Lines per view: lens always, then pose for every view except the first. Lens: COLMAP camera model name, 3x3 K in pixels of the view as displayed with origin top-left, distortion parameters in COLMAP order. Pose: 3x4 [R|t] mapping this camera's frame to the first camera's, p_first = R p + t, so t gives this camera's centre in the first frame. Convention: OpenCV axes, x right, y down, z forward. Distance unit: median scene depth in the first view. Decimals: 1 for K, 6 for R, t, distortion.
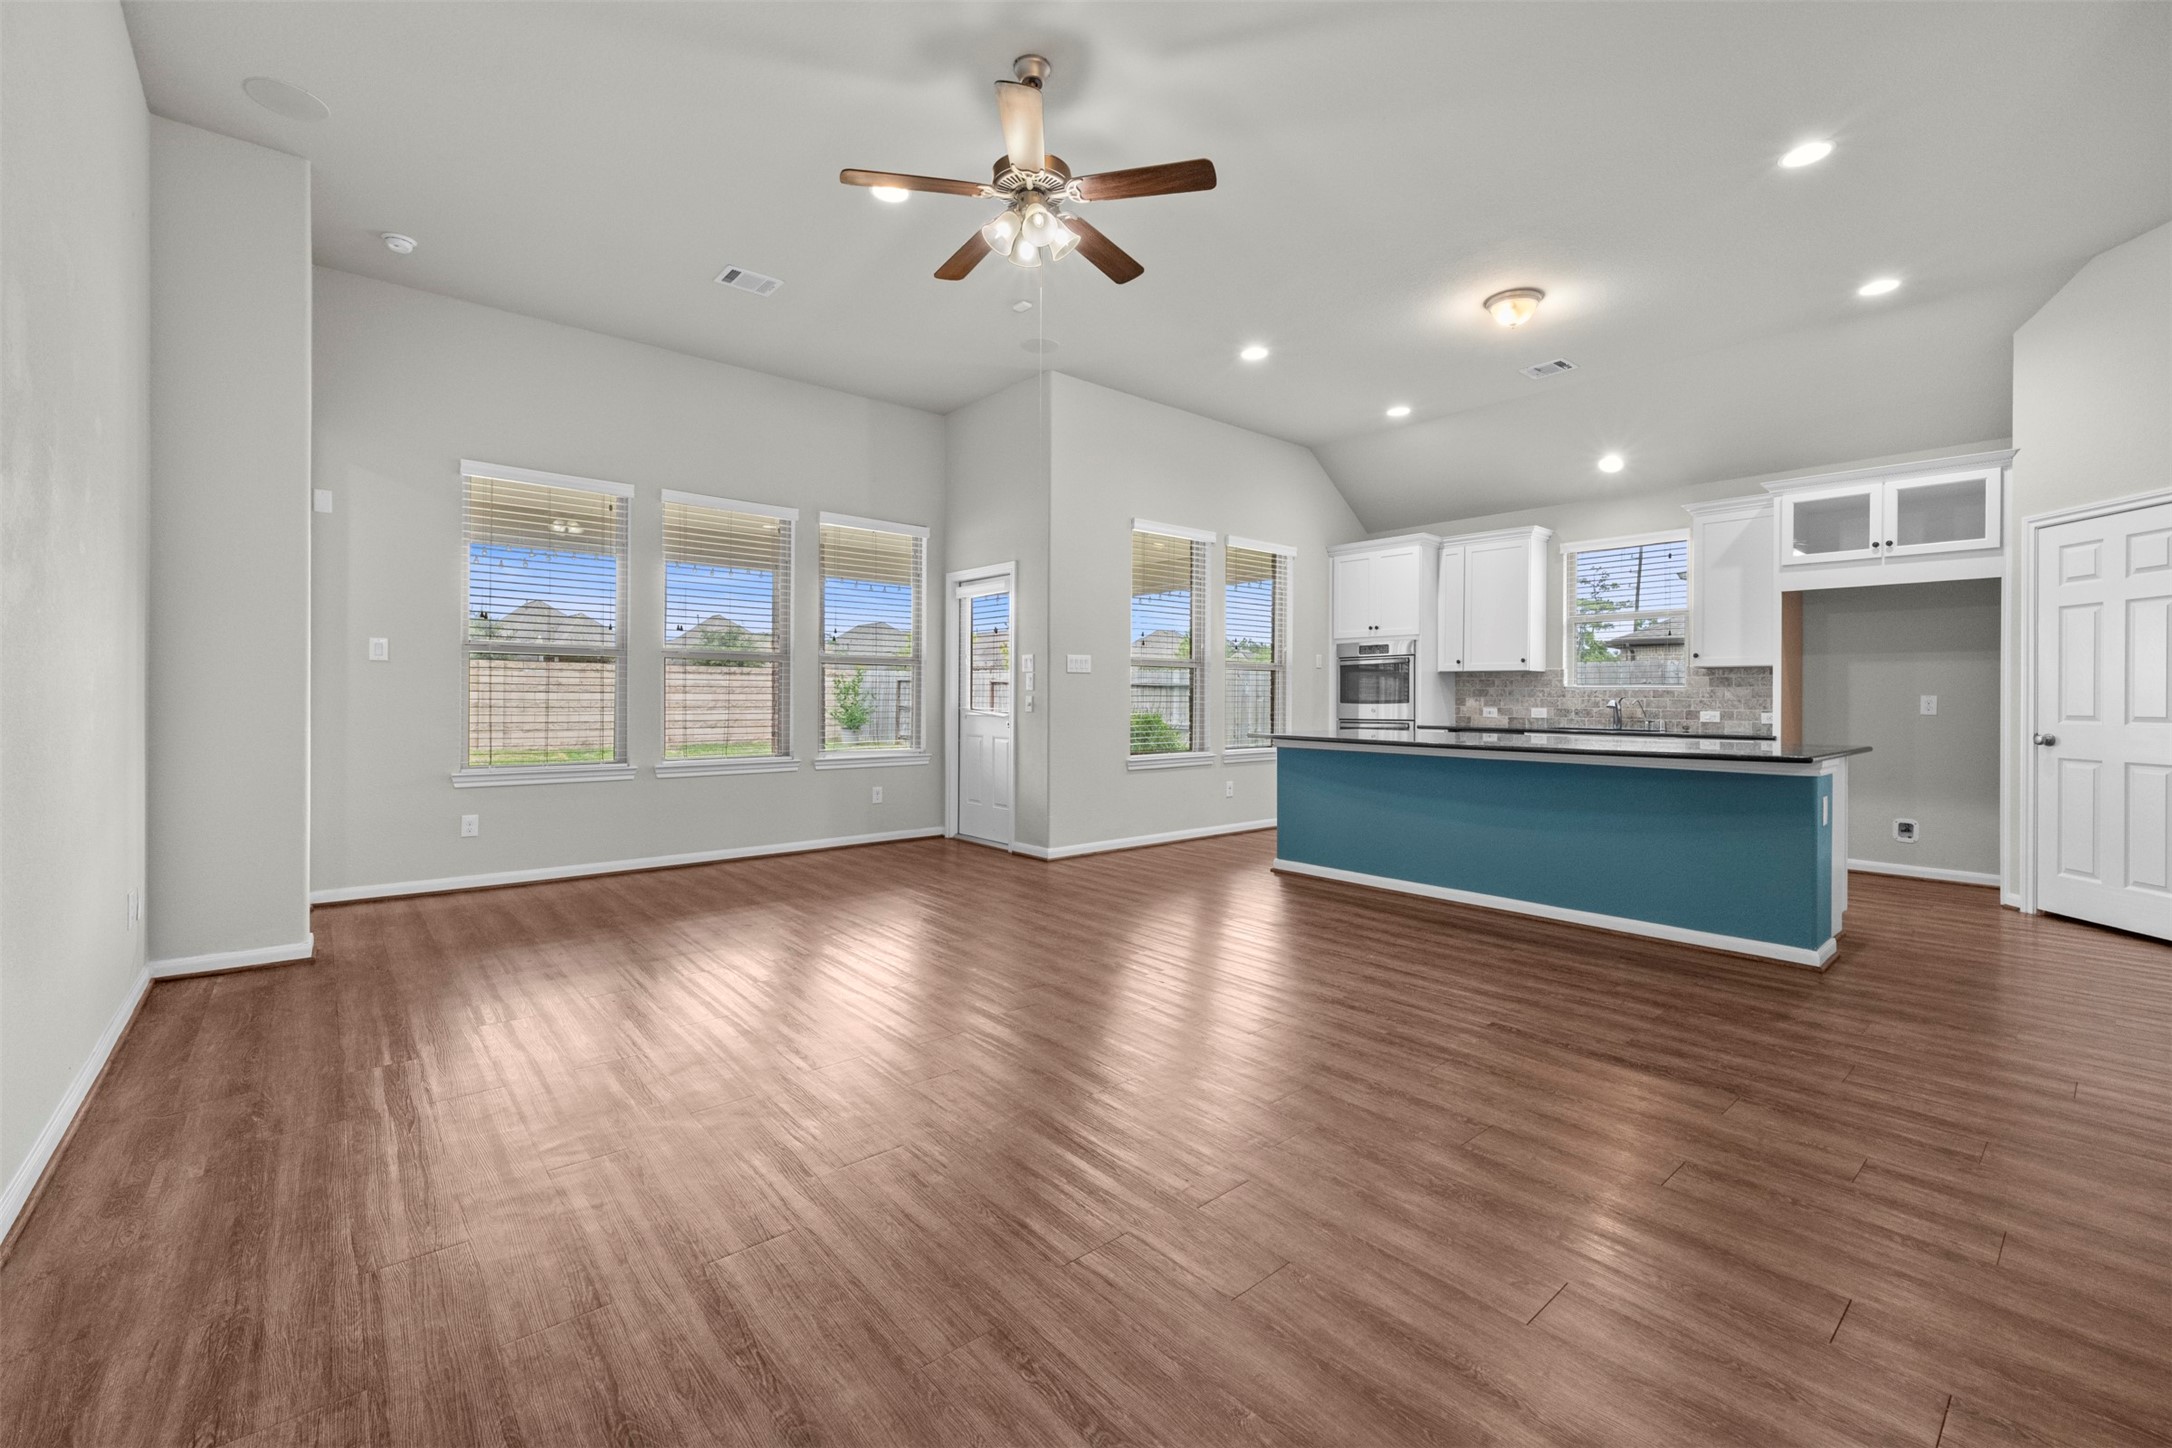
lens RADIAL K [[890.8, 0, 1099.1], [0, 890.8, 698.9], [0, 0, 1]] dist [0.000274, -0.000158]
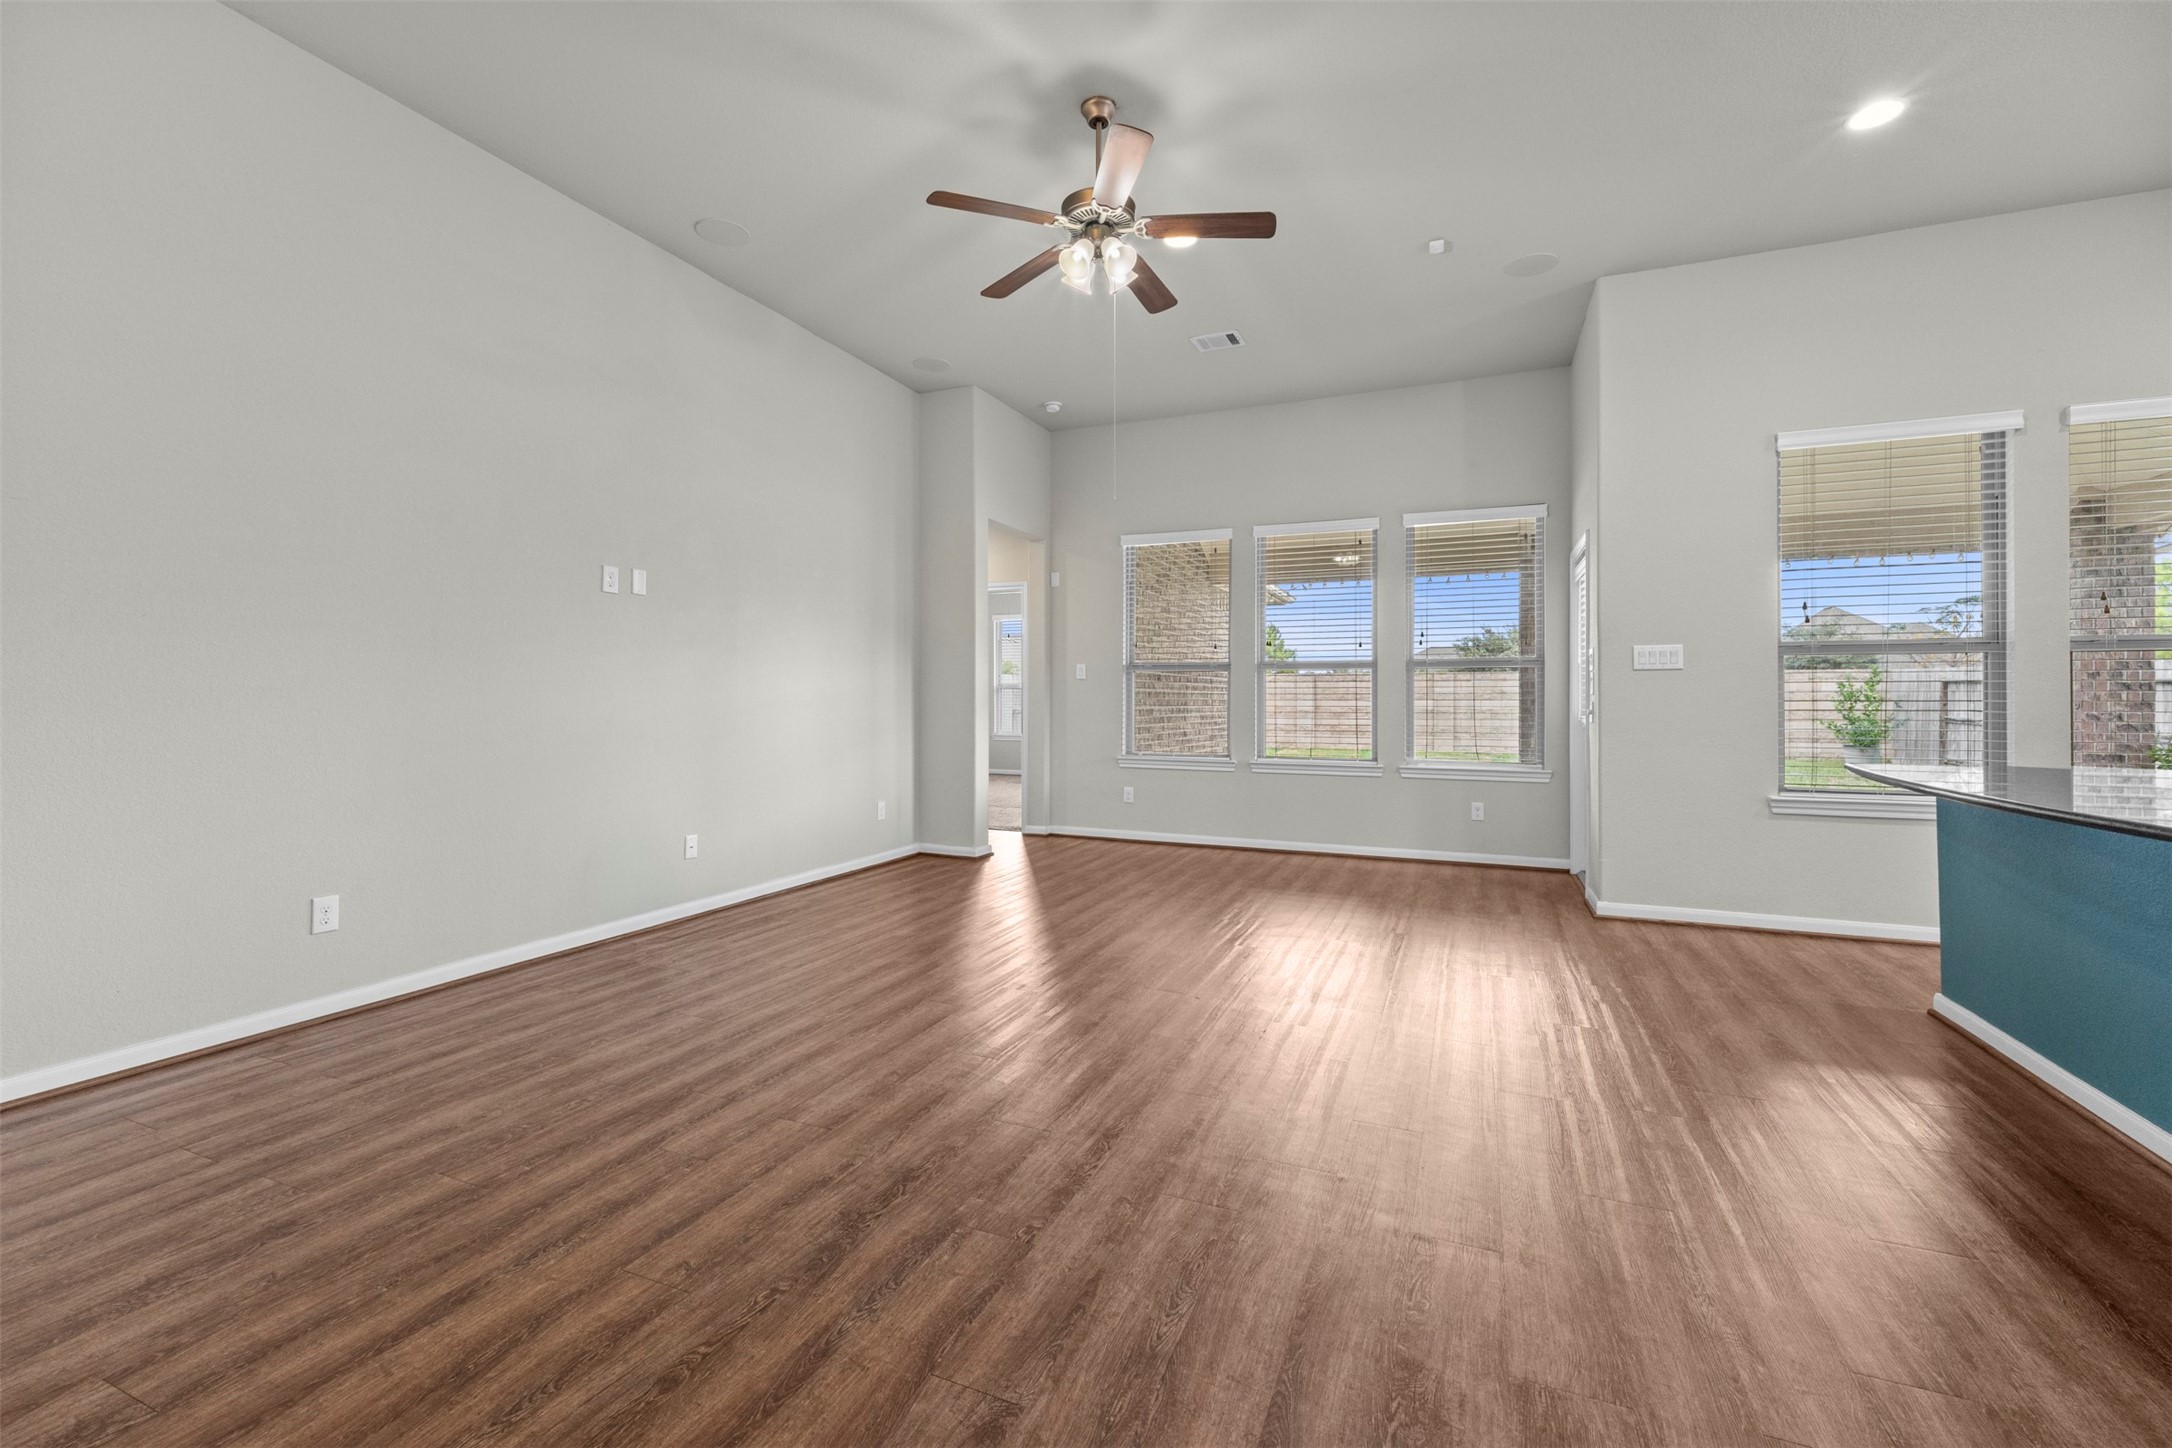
lens RADIAL K [[903.3, 0, 1086.1], [0, 903.3, 693.4], [0, 0, 1]] dist [0.003265, 0.000224]
pose [[0.441955, -0.009483, -0.896987, 0.414632], [-0.003837, 0.999915, -0.012462, 0.000979], [0.897029, 0.008950, 0.441882, 0.242601]]
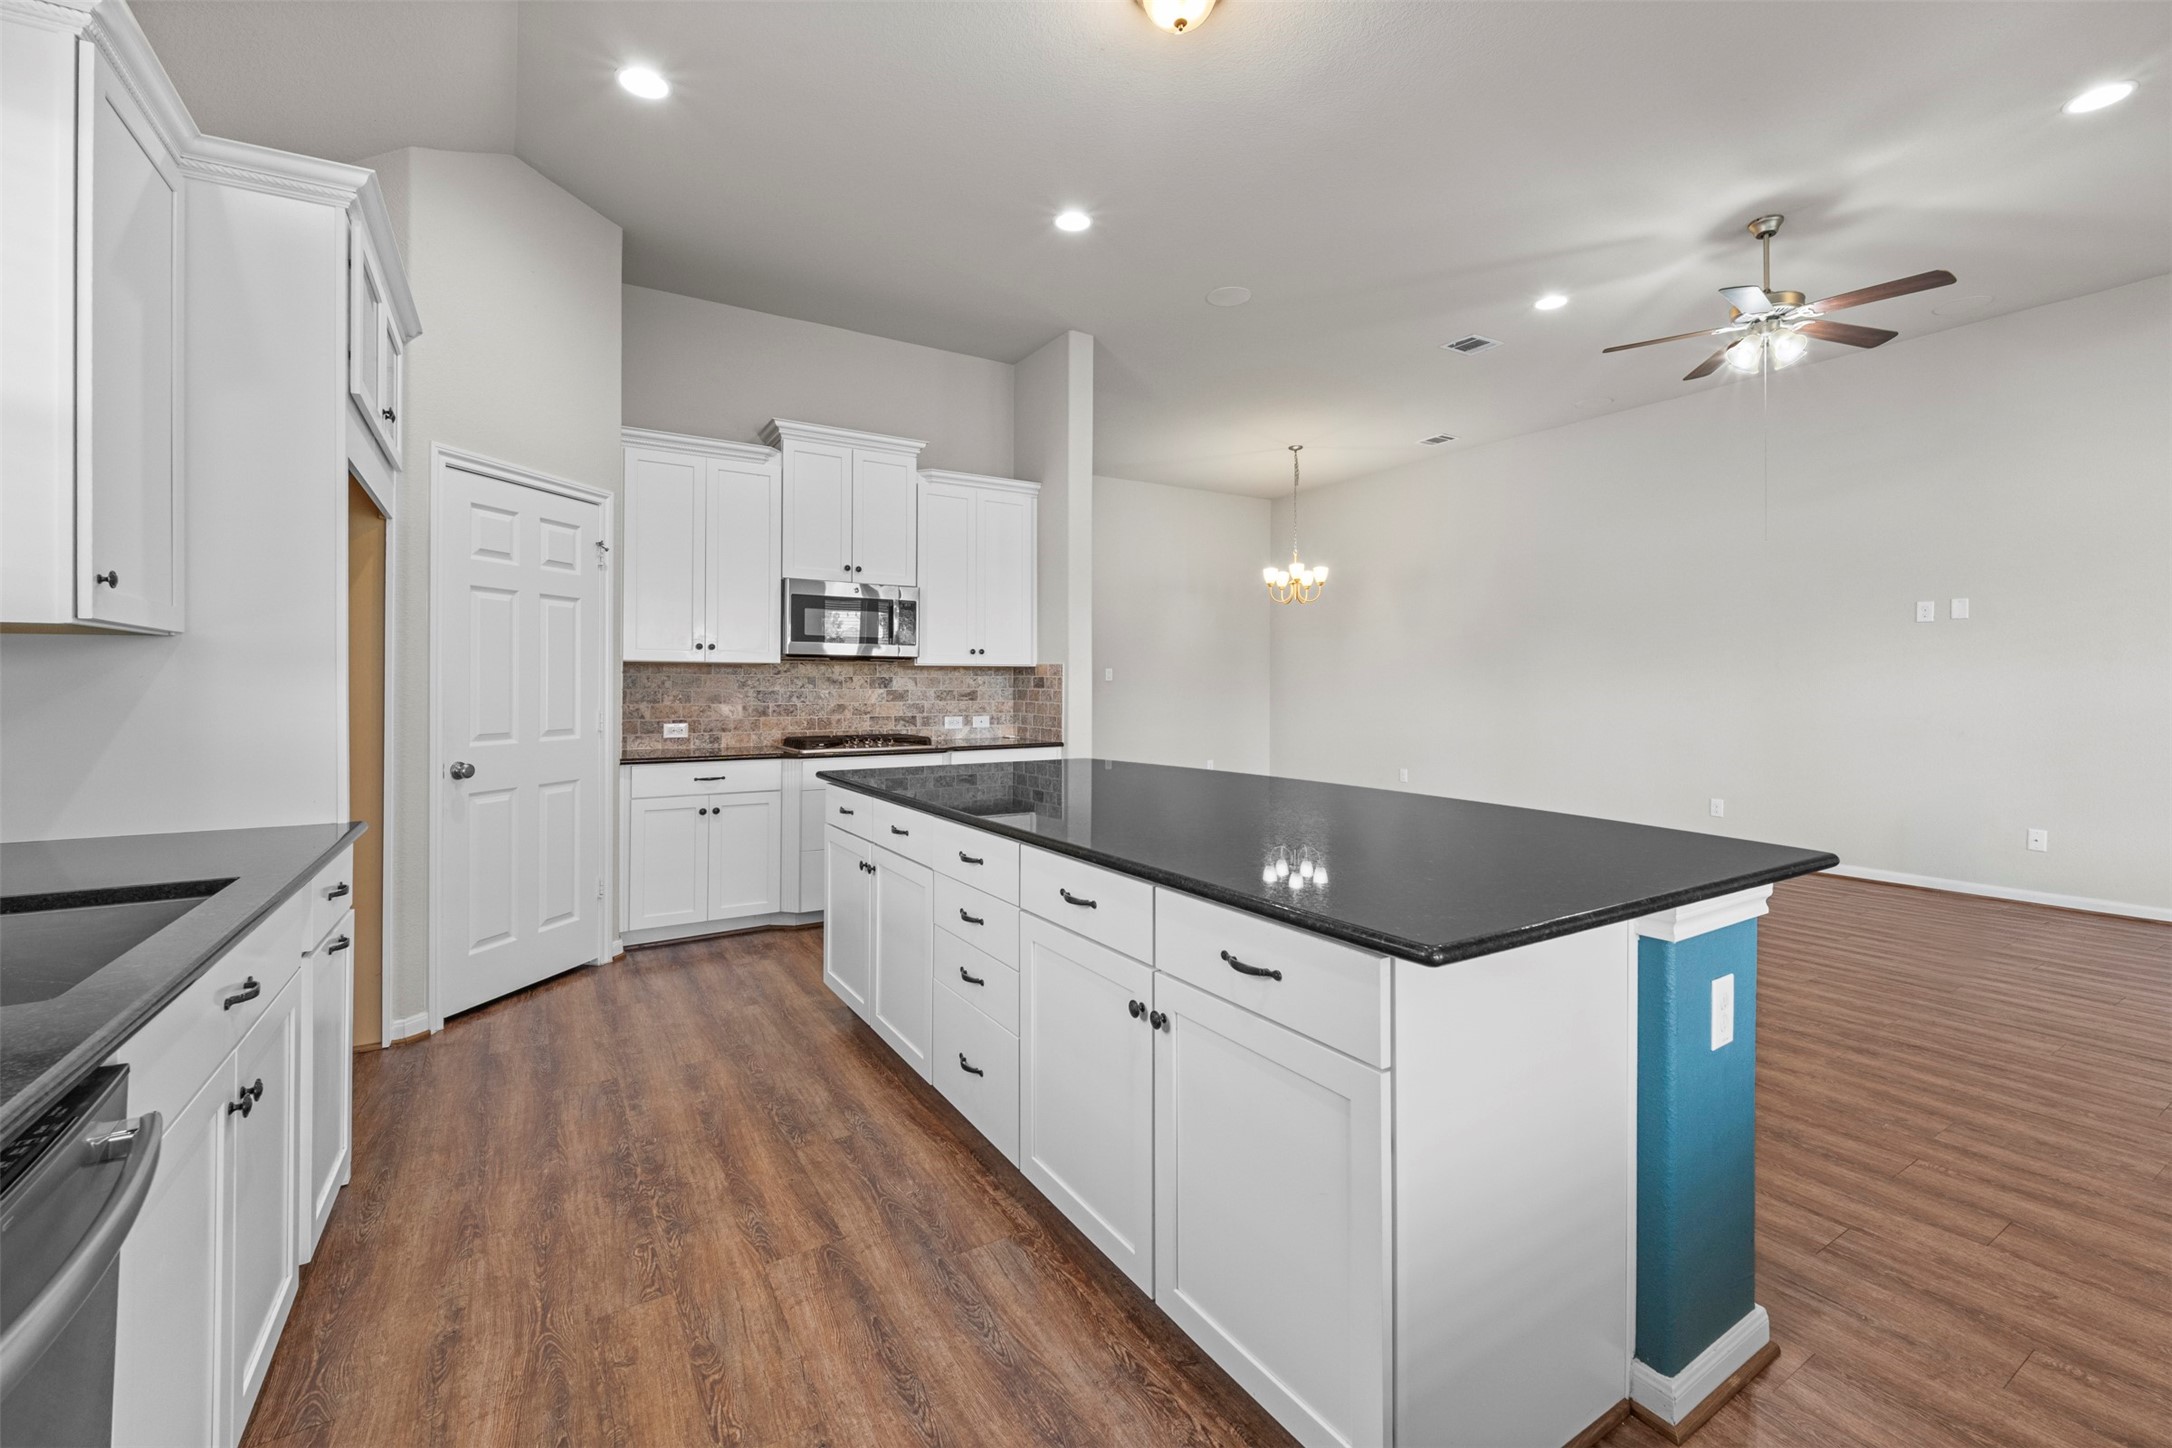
lens RADIAL K [[920.9, 0, 1082.0], [0, 920.9, 670.2], [0, 0, 1]] dist [-0.001749, -0.001006]
pose [[-0.985337, 0.000963, 0.170619, 0.320165], [-0.001754, 0.999874, -0.015774, -0.016056], [-0.170612, -0.015842, -0.985211, 1.179637]]
